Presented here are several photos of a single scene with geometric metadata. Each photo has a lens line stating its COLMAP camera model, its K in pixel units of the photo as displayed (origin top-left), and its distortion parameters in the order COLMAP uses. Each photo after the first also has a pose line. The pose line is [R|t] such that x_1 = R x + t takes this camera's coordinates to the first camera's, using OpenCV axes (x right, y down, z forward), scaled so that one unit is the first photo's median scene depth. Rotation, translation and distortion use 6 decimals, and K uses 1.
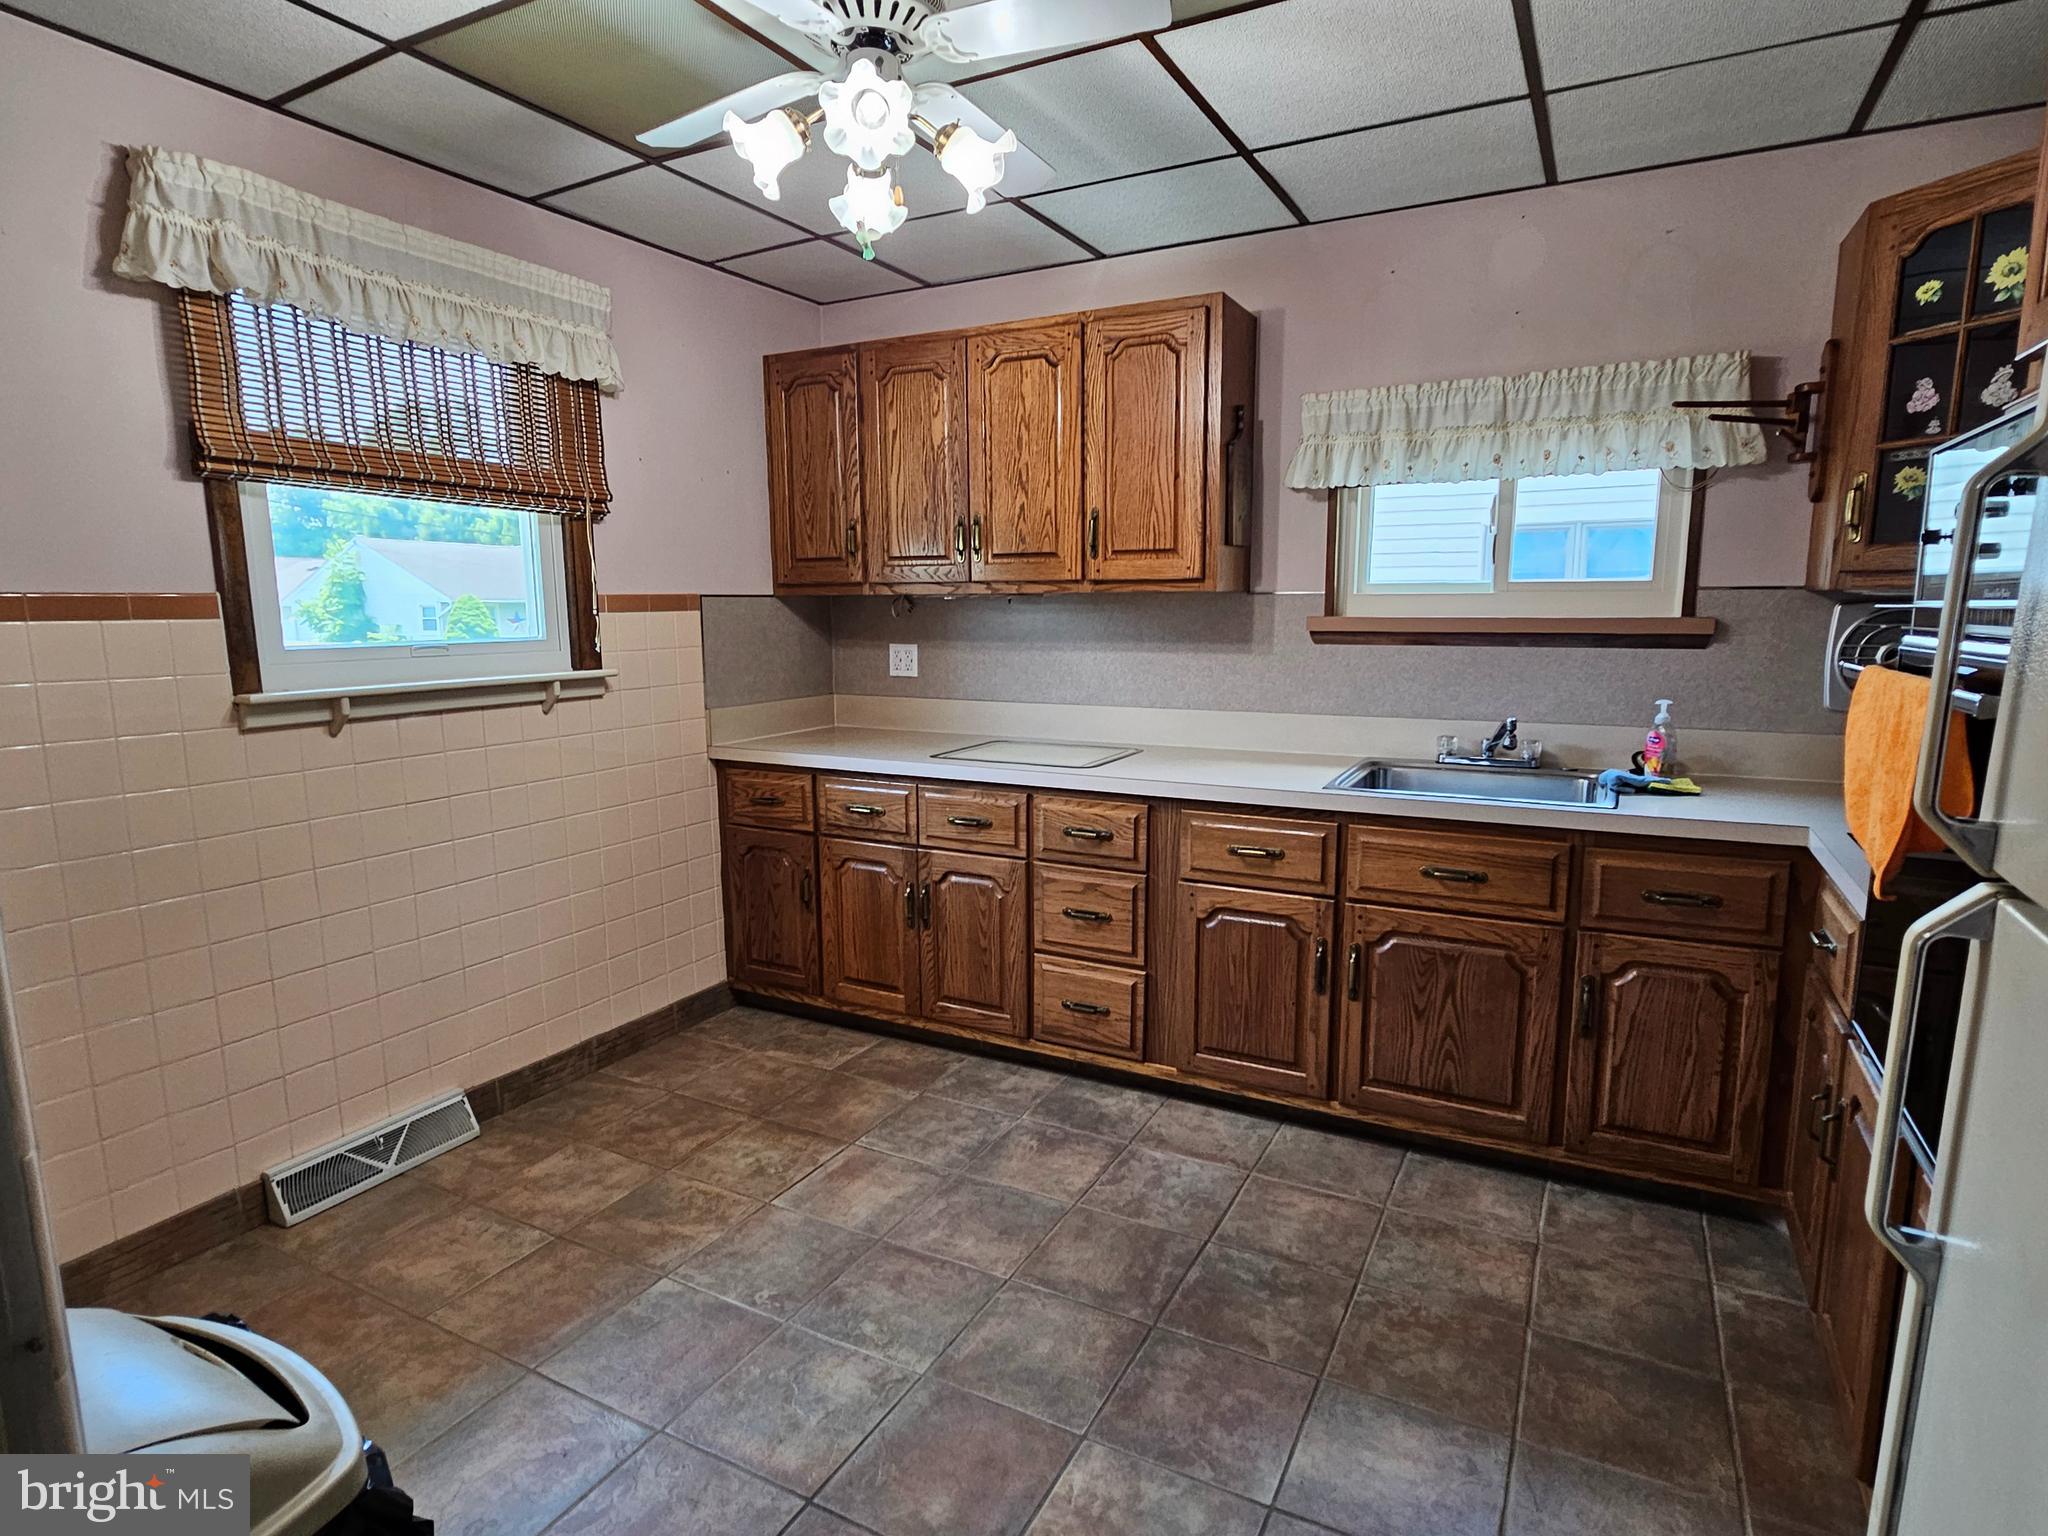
lens RADIAL K [[1089.8, 0, 1033.4], [0, 1089.8, 770.7], [0, 0, 1]] dist [-0.004886, 0.000133]
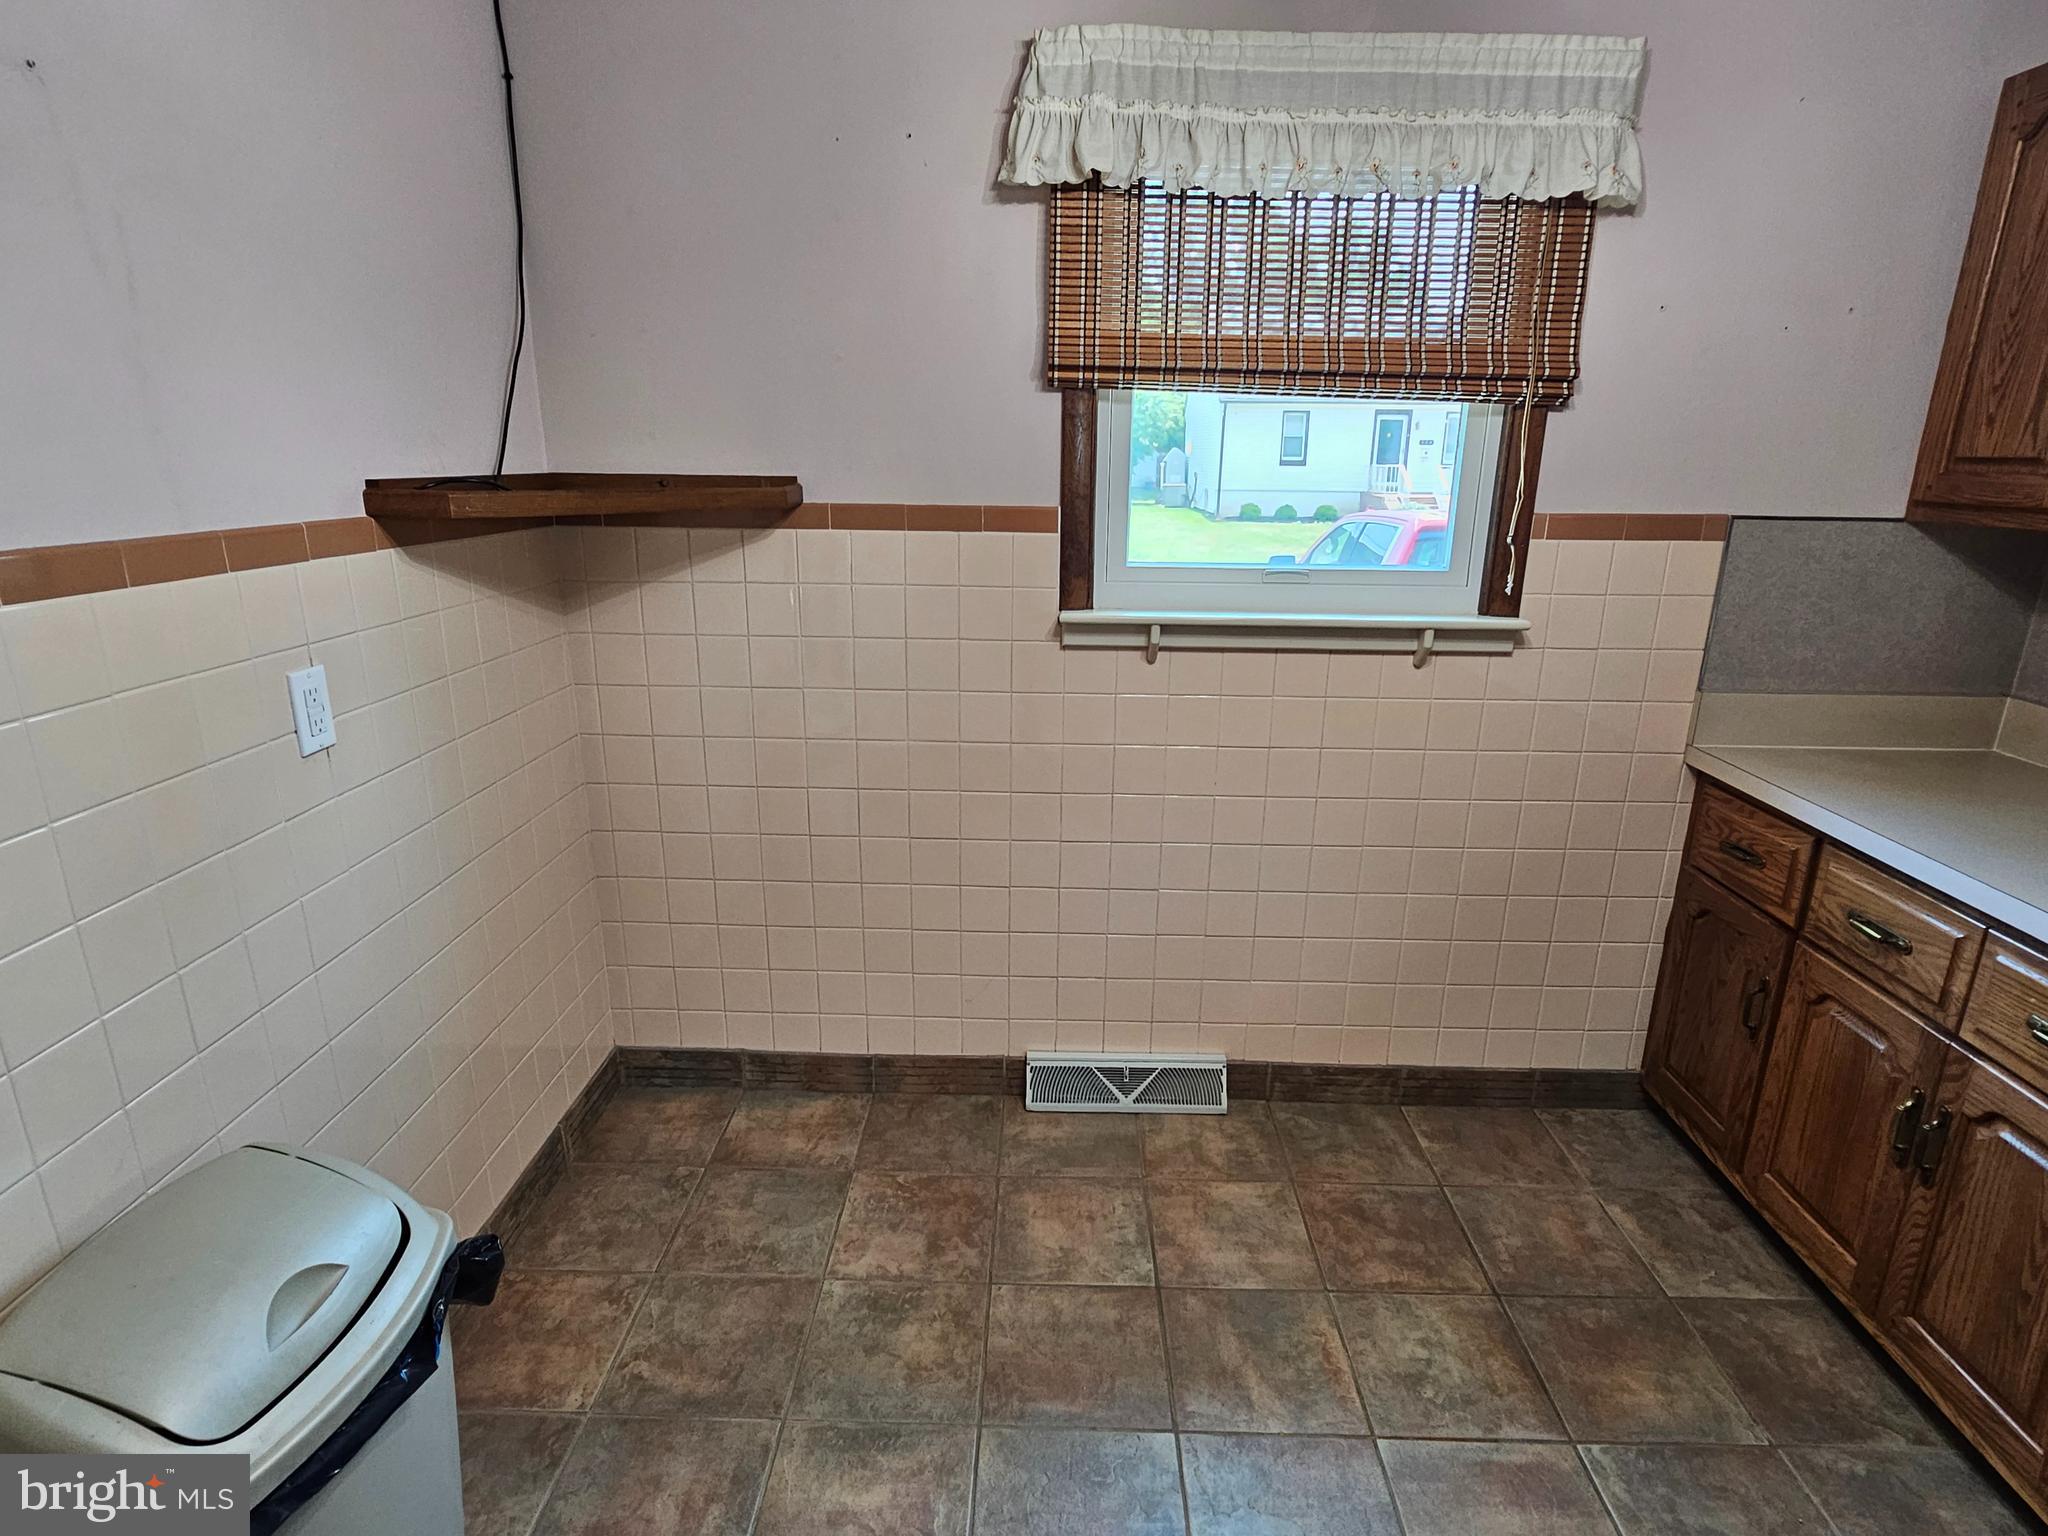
lens RADIAL K [[1089.8, 0, 1025.4], [0, 1089.8, 777.9], [0, 0, 1]] dist [-0.004886, 0.000133]
pose [[0.447896, 0.263732, -0.854303, 0.112657], [-0.152347, 0.964044, 0.217737, -0.101663], [0.881010, 0.032627, 0.471971, 0.380008]]
